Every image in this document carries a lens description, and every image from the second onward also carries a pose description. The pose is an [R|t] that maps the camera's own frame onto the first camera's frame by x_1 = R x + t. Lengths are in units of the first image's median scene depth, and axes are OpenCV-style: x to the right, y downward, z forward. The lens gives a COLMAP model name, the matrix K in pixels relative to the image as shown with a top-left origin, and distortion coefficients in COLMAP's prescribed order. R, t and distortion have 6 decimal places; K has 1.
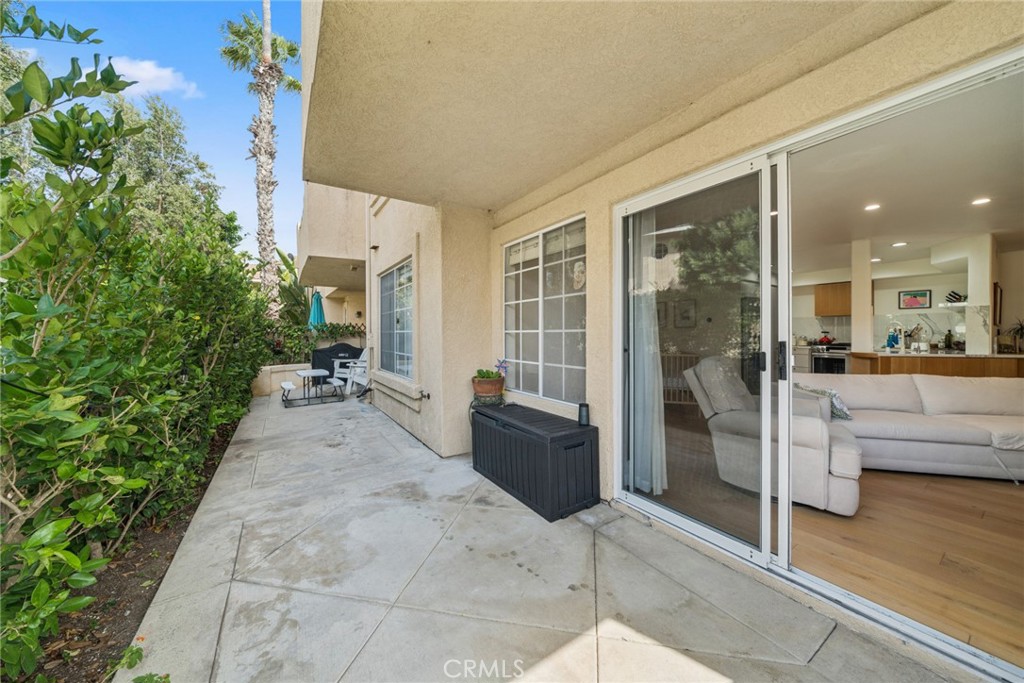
lens RADIAL K [[356.5, 0, 511.0], [0, 356.5, 332.5], [0, 0, 1]] dist [-0.000639, -0.000072]
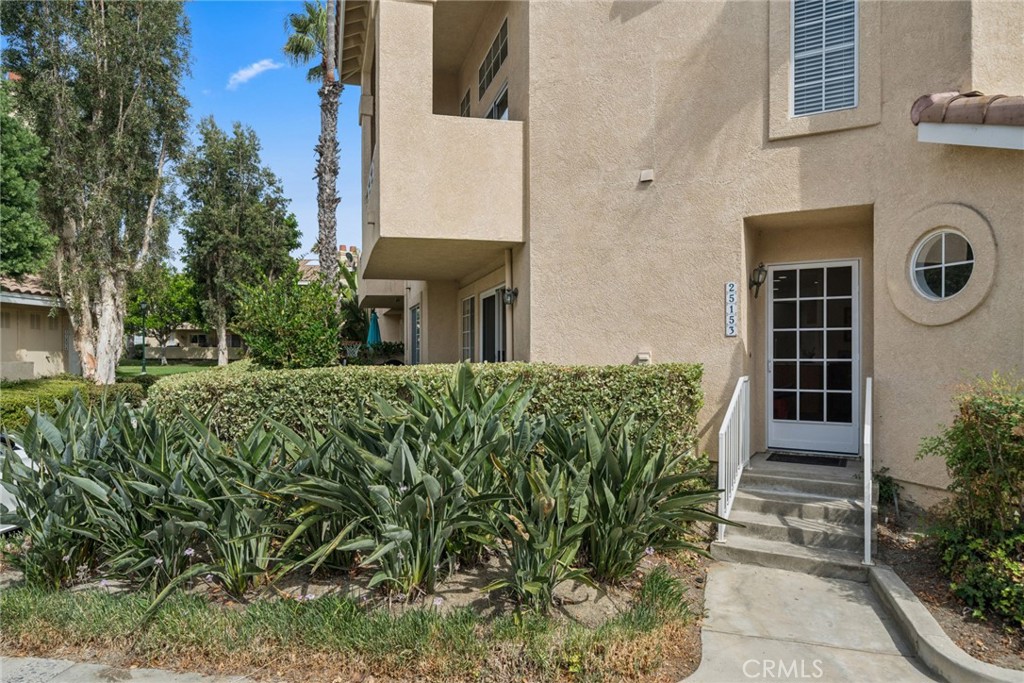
lens RADIAL K [[660.2, 0, 512.0], [0, 660.2, 341.5], [0, 0, 1]] dist [0.002020, 0.000240]
pose [[0.953376, -0.004671, -0.301750, 0.503058], [0.000961, 0.999922, -0.012443, -0.001475], [0.301785, 0.011572, 0.953306, -0.856187]]
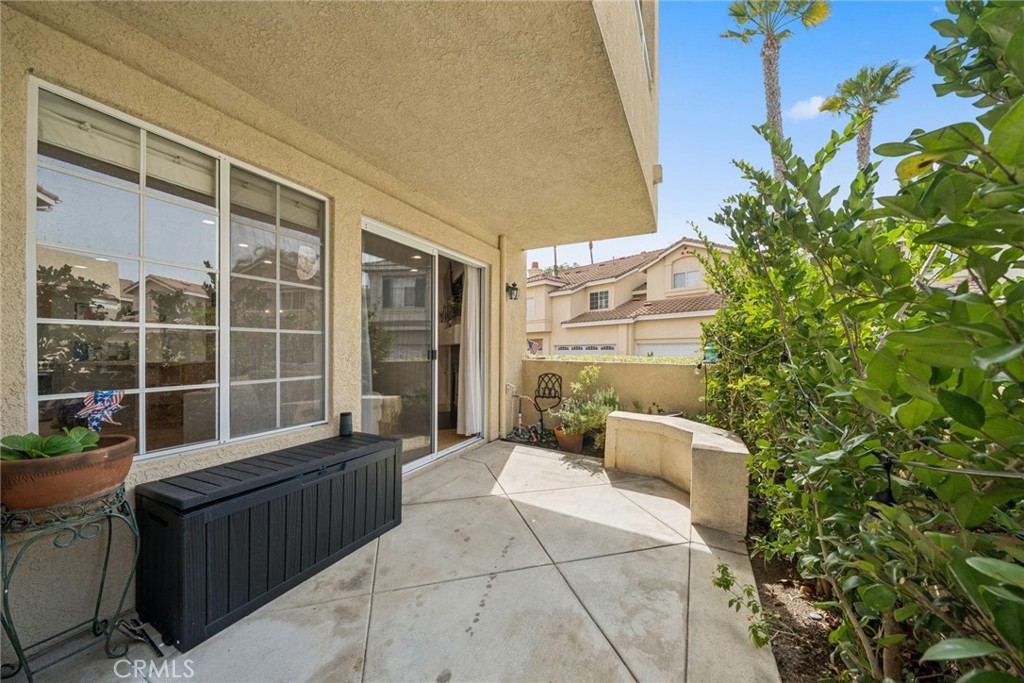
lens RADIAL K [[374.8, 0, 514.4], [0, 374.8, 350.3], [0, 0, 1]] dist [-0.000165, -0.000021]
pose [[-0.518588, 0.000152, 0.855024, -0.269693], [-0.000372, 1.000000, -0.000403, 0.012806], [-0.855024, -0.000527, -0.518588, 0.358997]]
